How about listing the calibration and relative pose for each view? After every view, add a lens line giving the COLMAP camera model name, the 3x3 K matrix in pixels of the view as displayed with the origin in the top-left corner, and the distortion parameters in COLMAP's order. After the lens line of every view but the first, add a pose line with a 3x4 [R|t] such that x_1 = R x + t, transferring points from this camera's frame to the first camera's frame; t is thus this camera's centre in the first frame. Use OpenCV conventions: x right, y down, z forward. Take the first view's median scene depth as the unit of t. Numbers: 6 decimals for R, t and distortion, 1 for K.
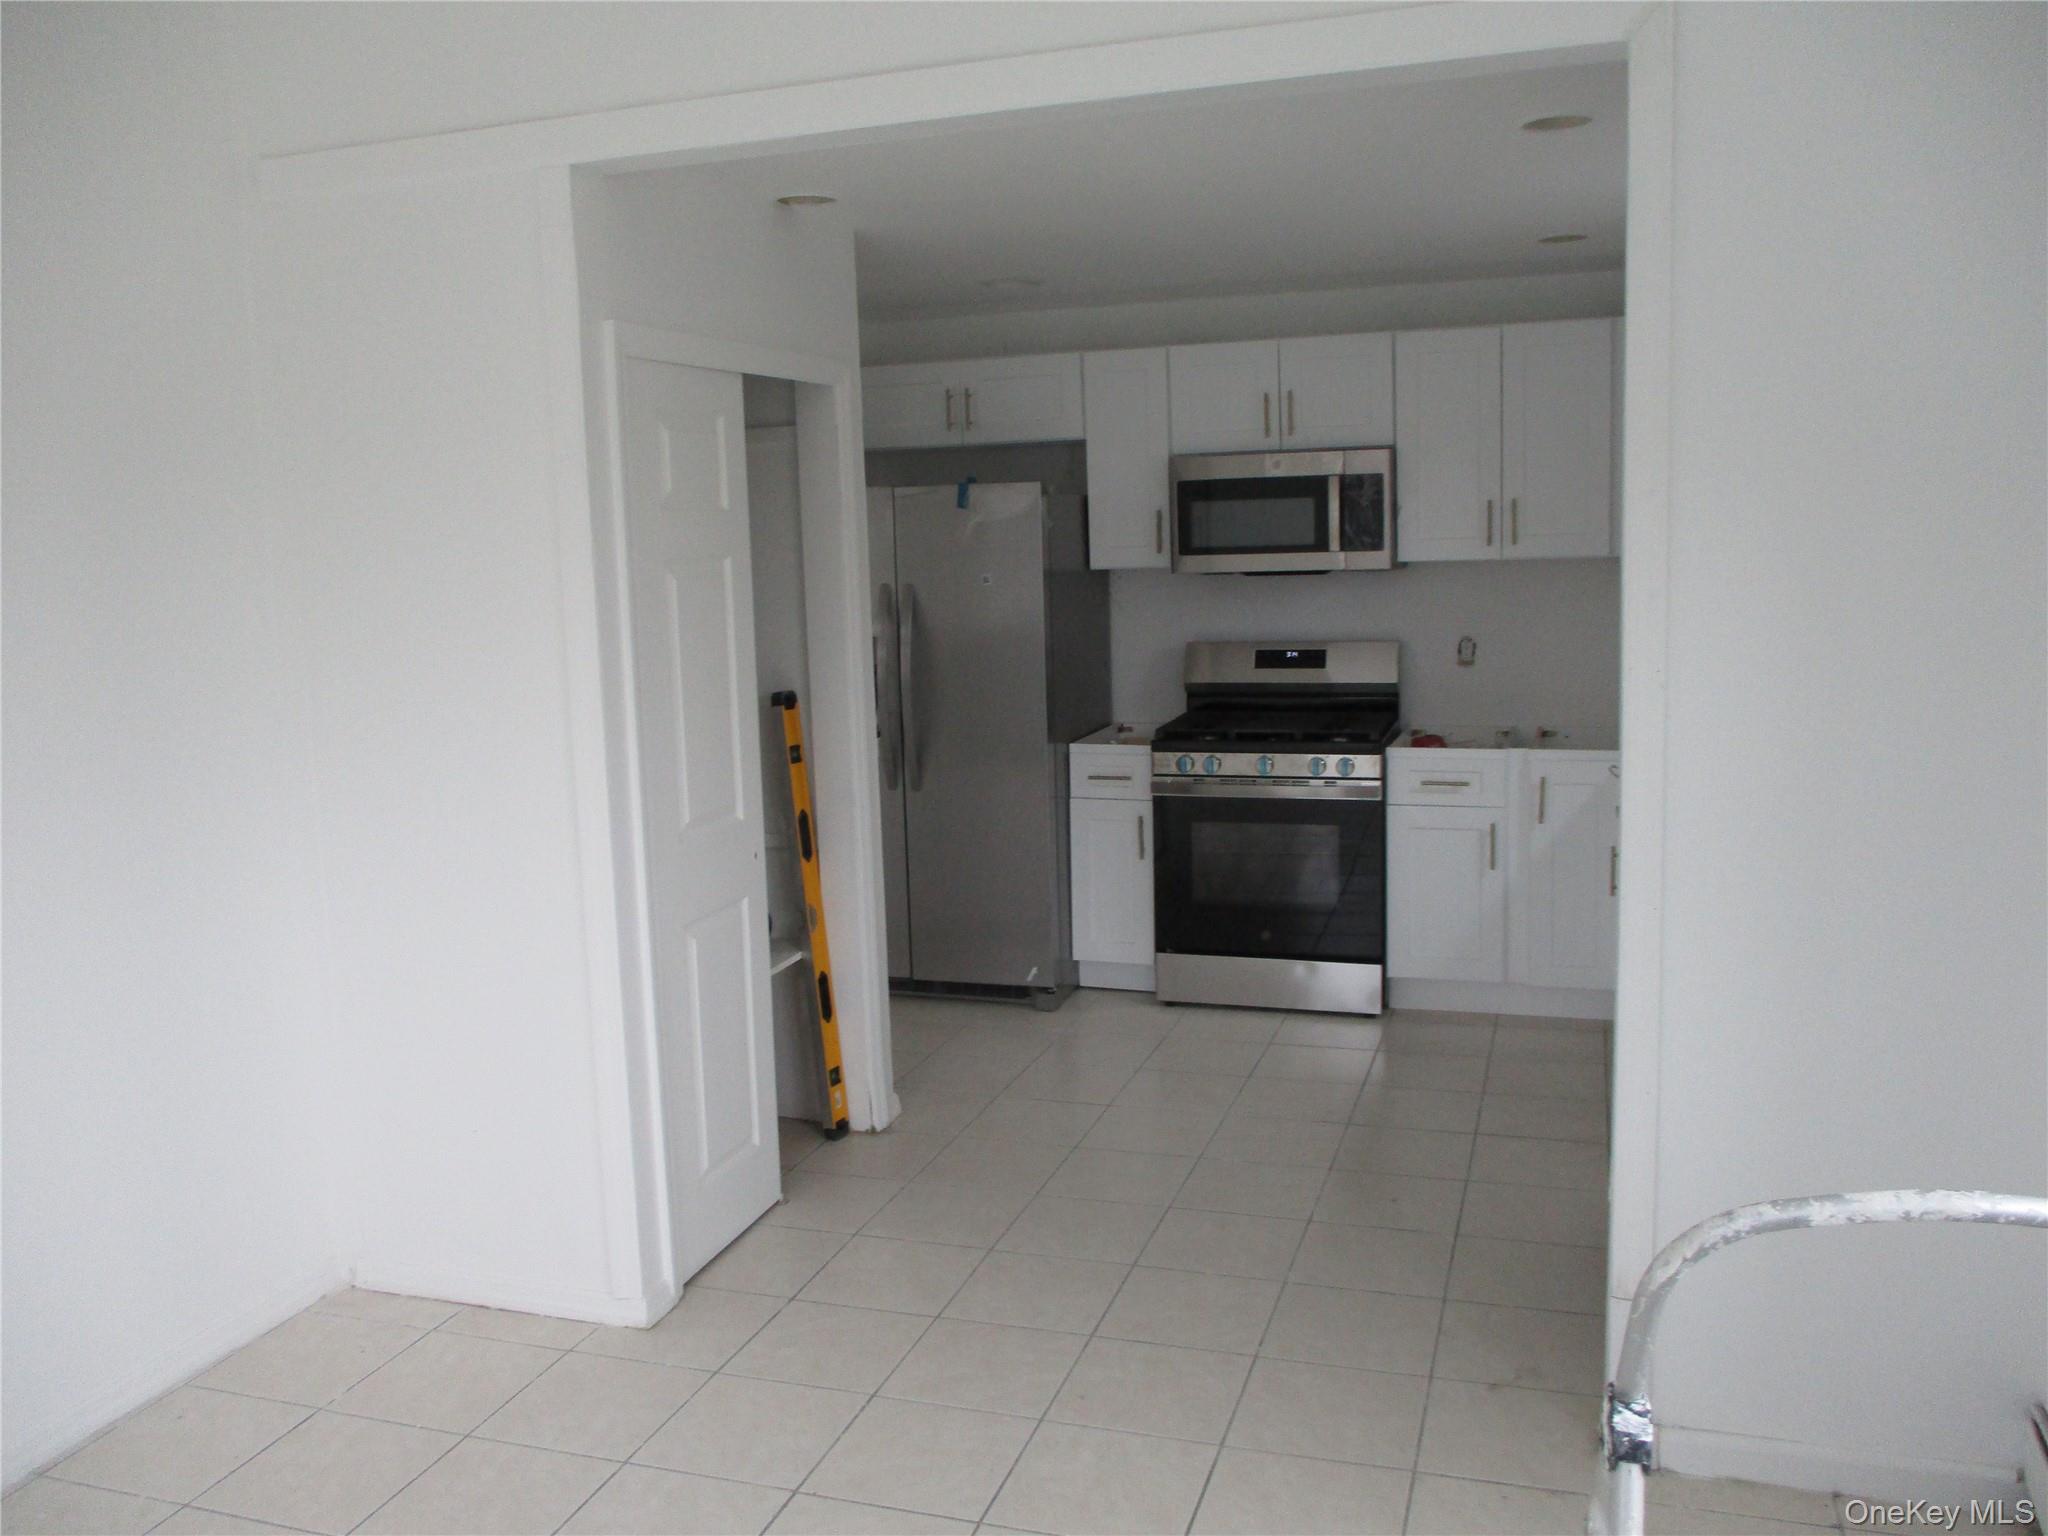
lens RADIAL K [[1676.5, 0, 1024.0], [0, 1676.5, 768.0], [0, 0, 1]] dist [-0.034468, -0.005337]
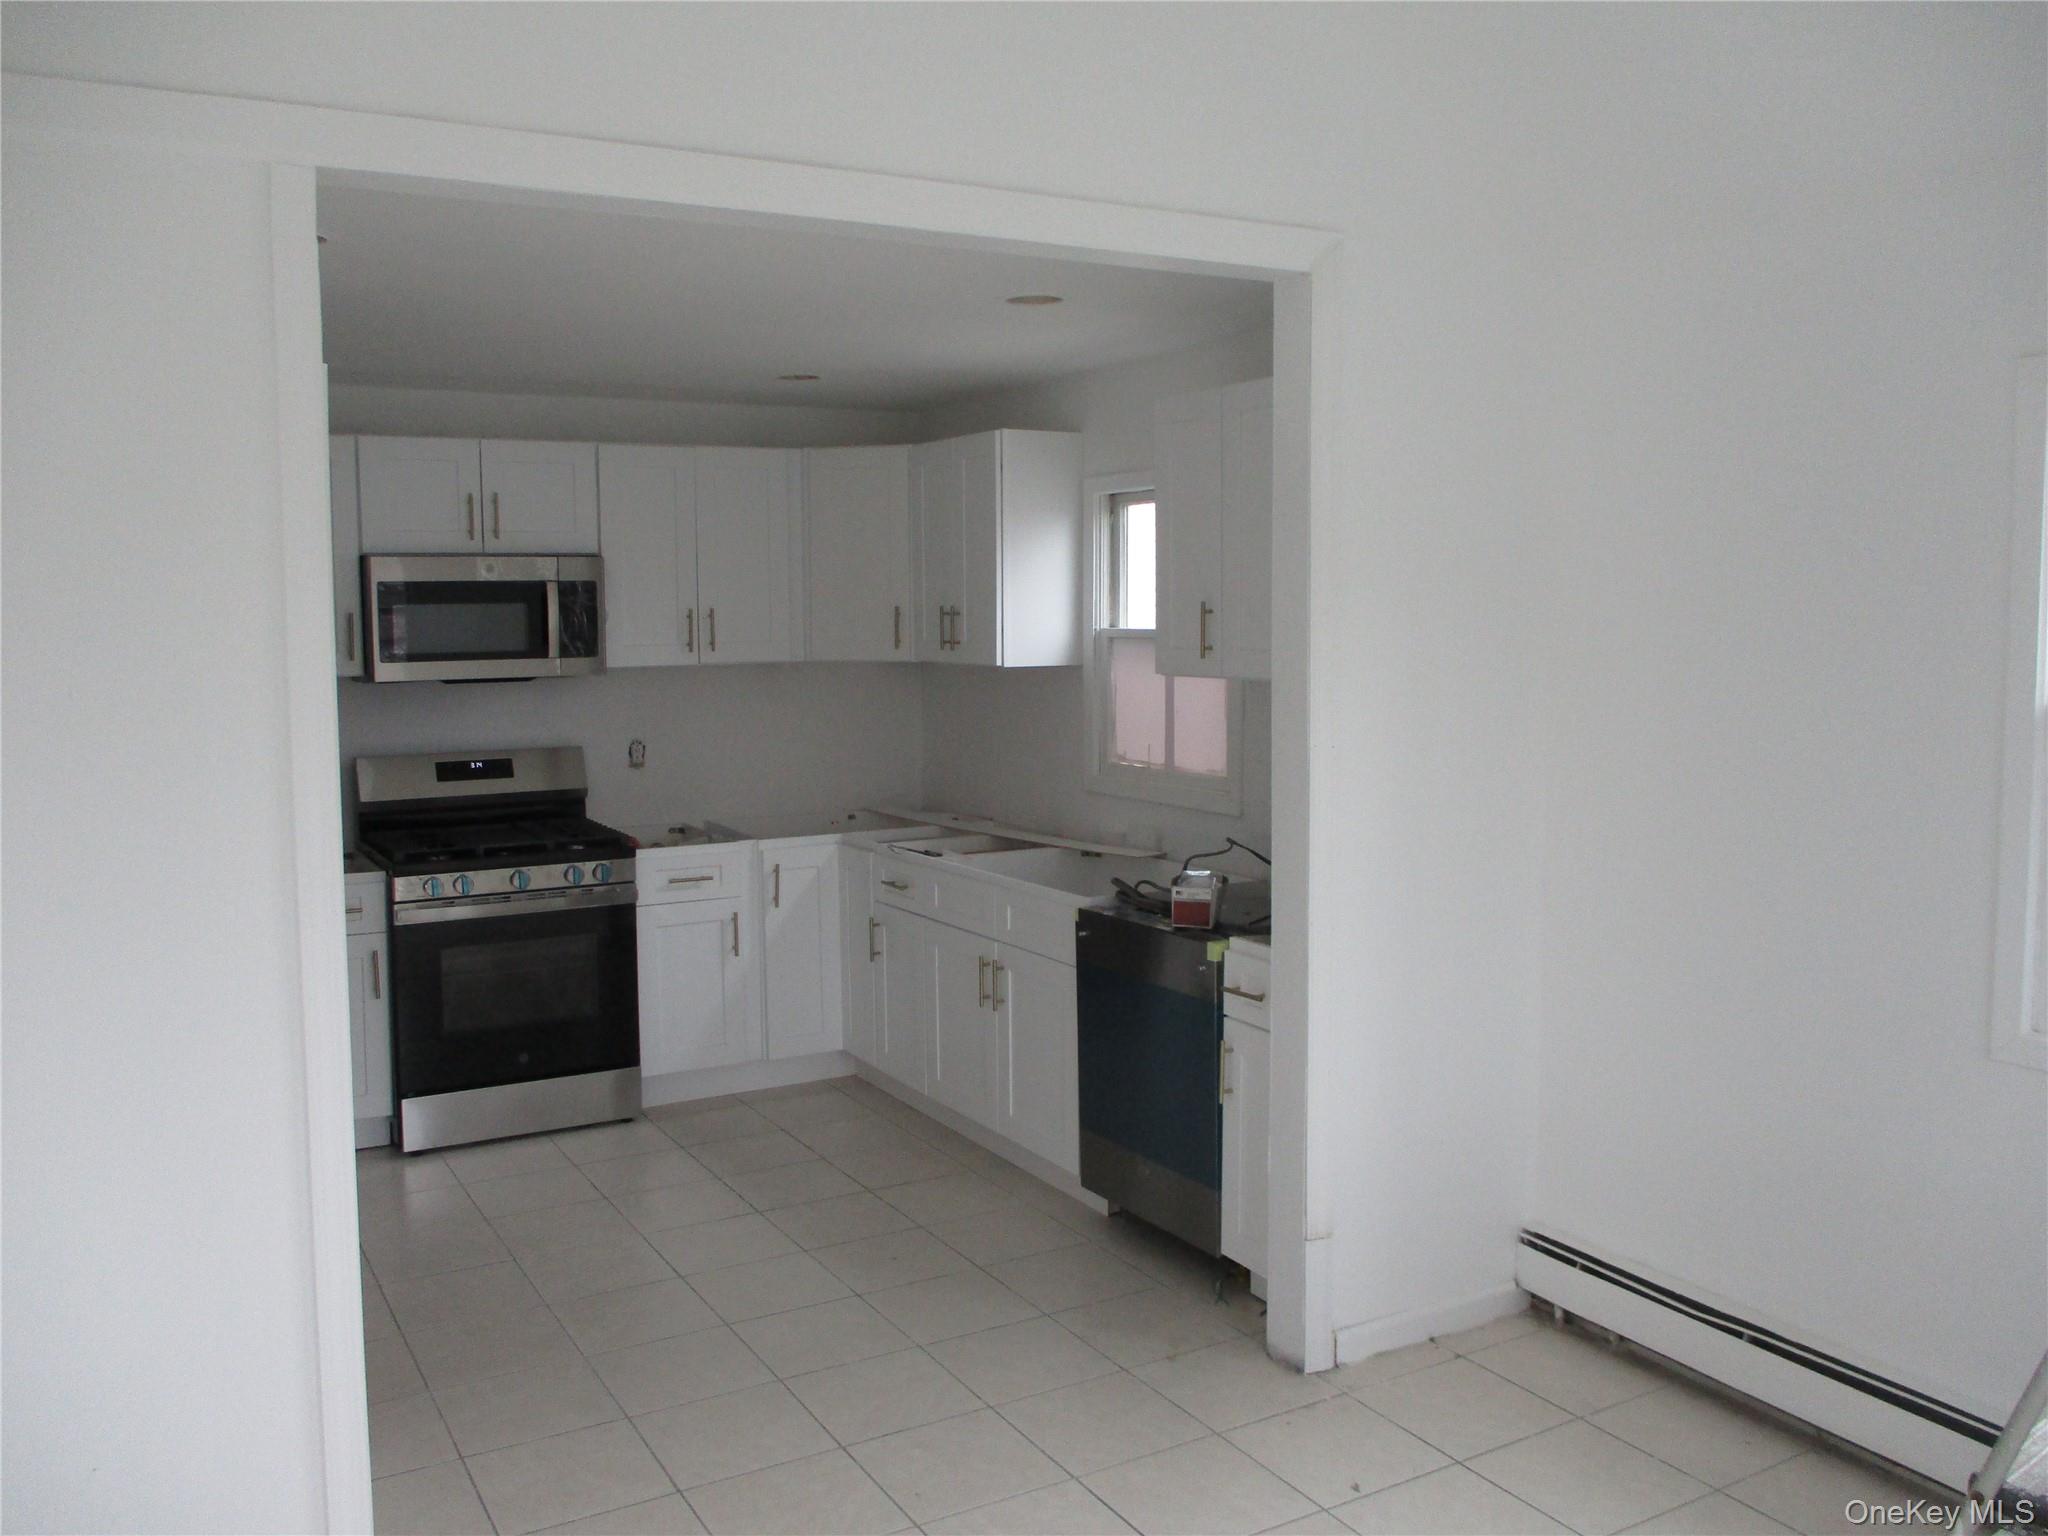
lens RADIAL K [[1676.5, 0, 1024.0], [0, 1676.5, 768.0], [0, 0, 1]] dist [-0.034468, -0.005337]
pose [[0.674095, -0.048771, 0.737033, -0.357513], [0.096955, 0.995027, -0.022832, -0.015160], [-0.732254, 0.086850, 0.675471, 0.135255]]
